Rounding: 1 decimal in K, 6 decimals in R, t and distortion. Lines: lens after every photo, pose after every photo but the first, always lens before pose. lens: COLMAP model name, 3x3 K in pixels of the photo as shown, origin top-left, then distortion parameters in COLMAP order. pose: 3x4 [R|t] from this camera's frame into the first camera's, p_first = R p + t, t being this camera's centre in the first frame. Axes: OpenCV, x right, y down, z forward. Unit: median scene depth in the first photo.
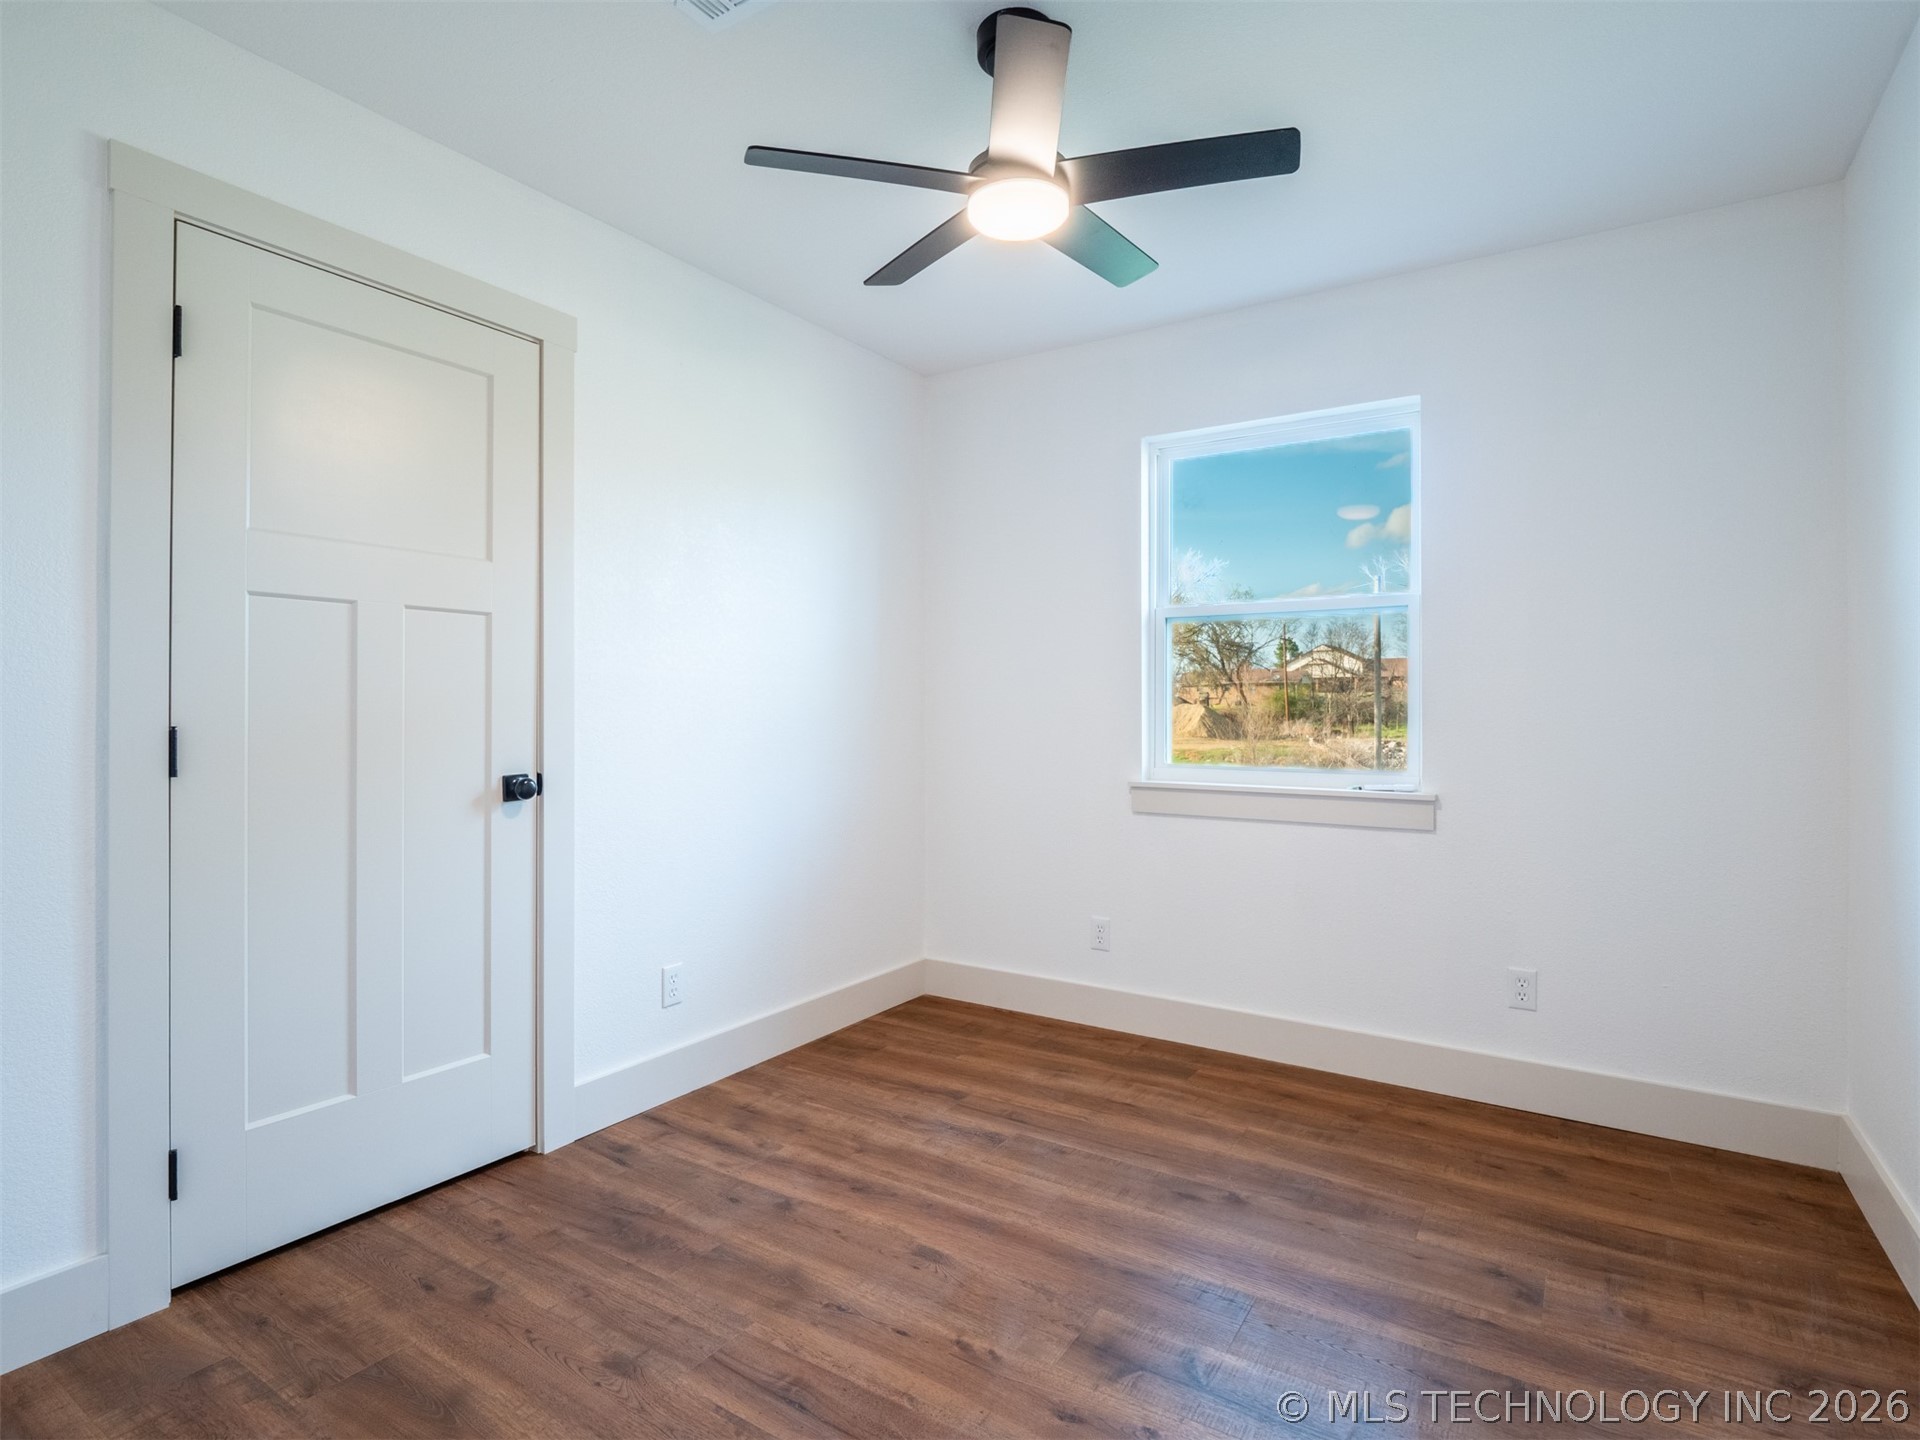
lens RADIAL K [[998.7, 0, 960.0], [0, 998.7, 720.0], [0, 0, 1]] dist [-0.007348, -0.000775]
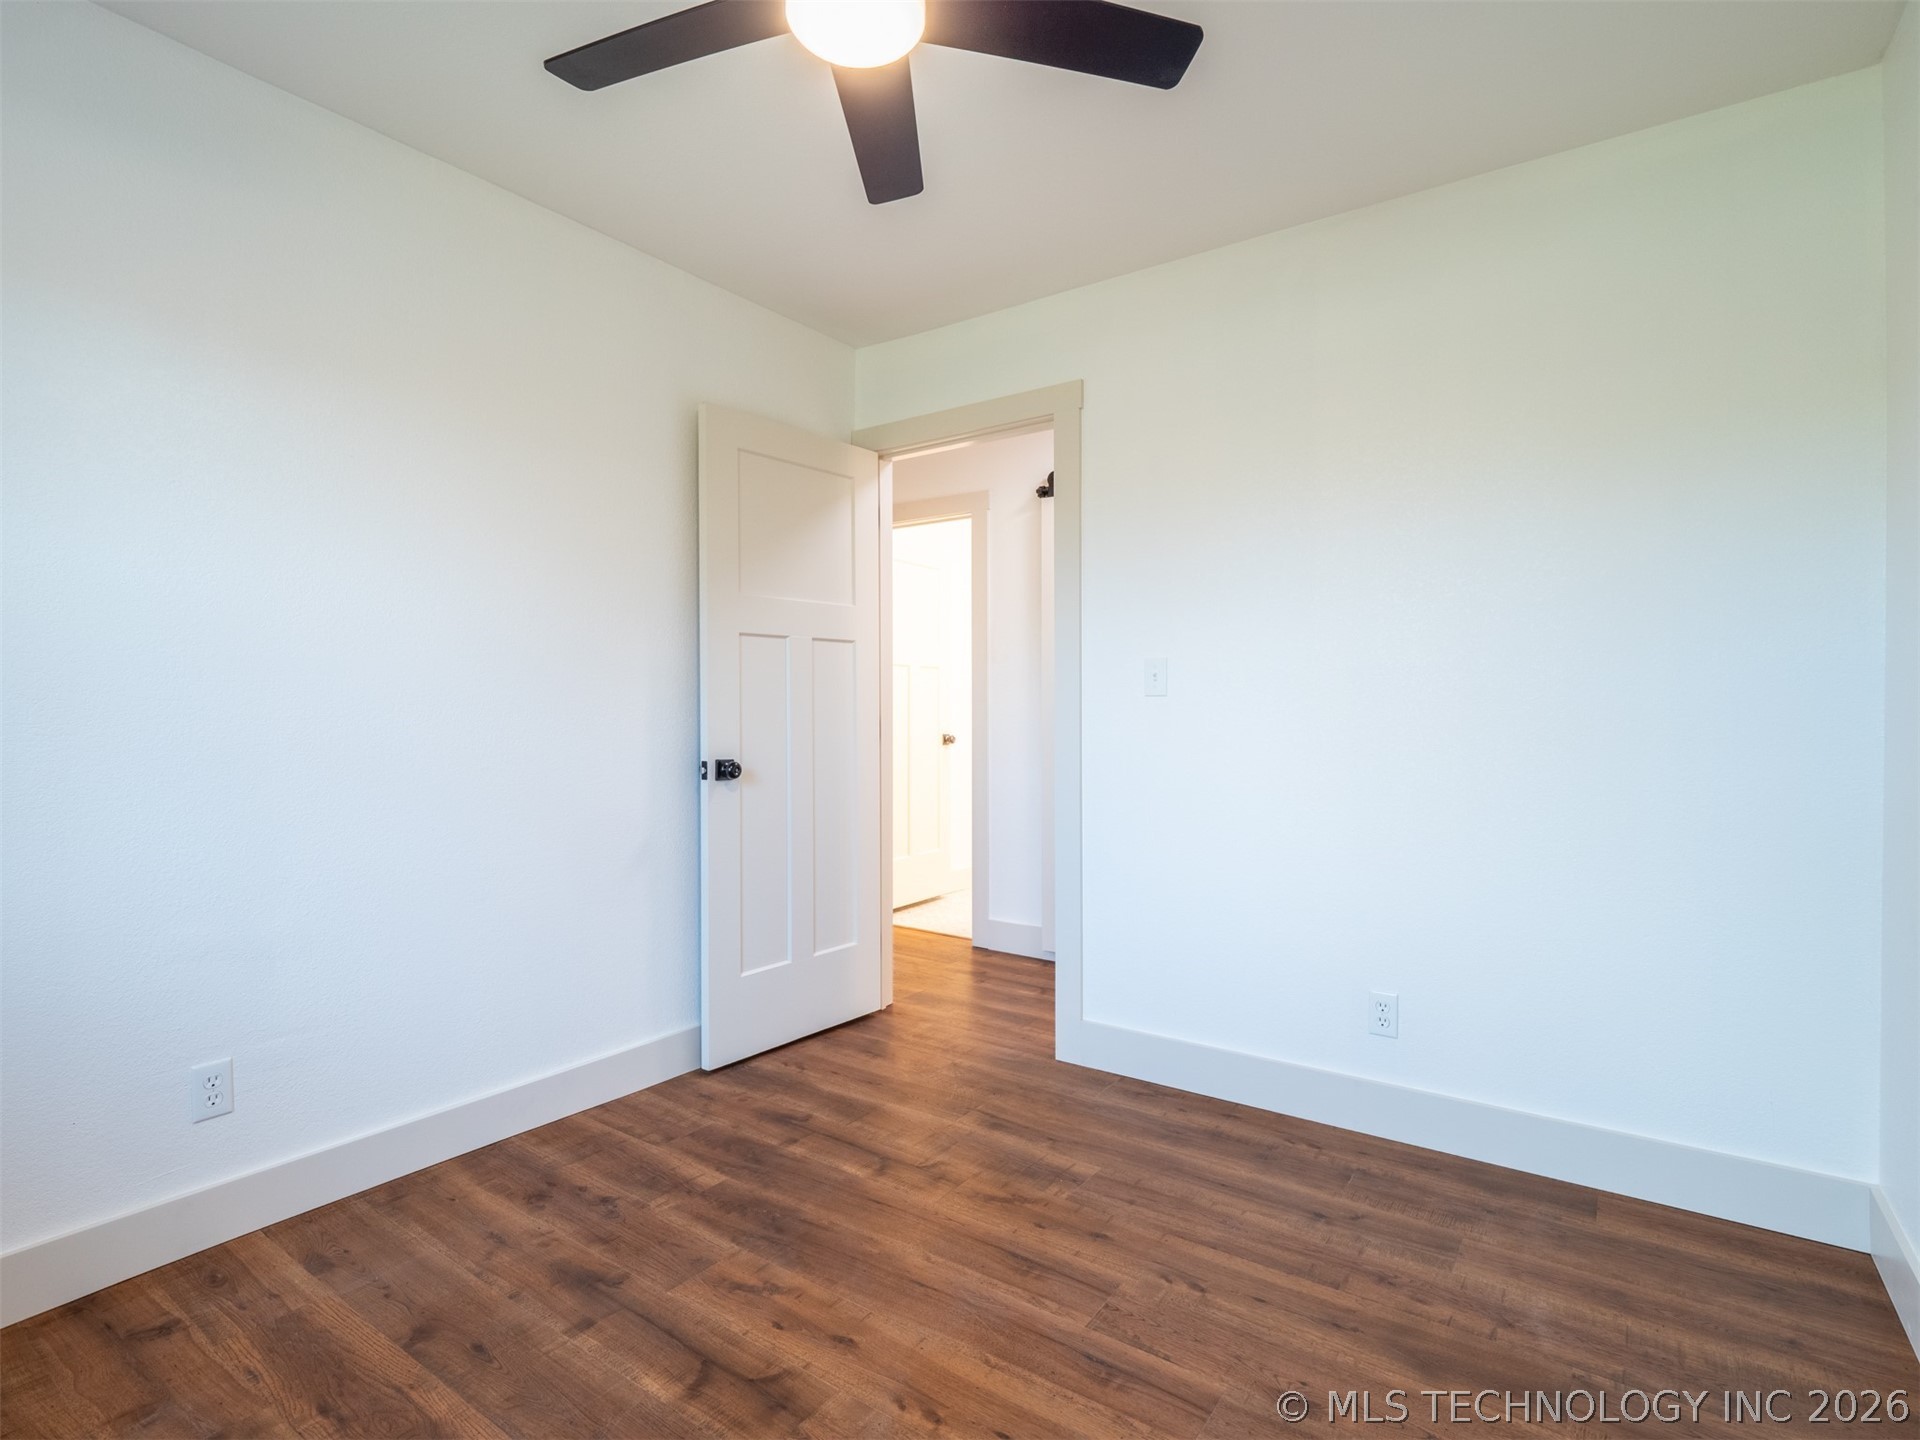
lens RADIAL K [[950.1, 0, 958.5], [0, 950.1, 715.2], [0, 0, 1]] dist [-0.007353, -0.002923]
pose [[-0.999446, -0.005062, 0.032909, -0.039977], [-0.004421, 0.999800, 0.019530, -0.014798], [-0.033001, 0.019374, -0.999268, 1.644965]]
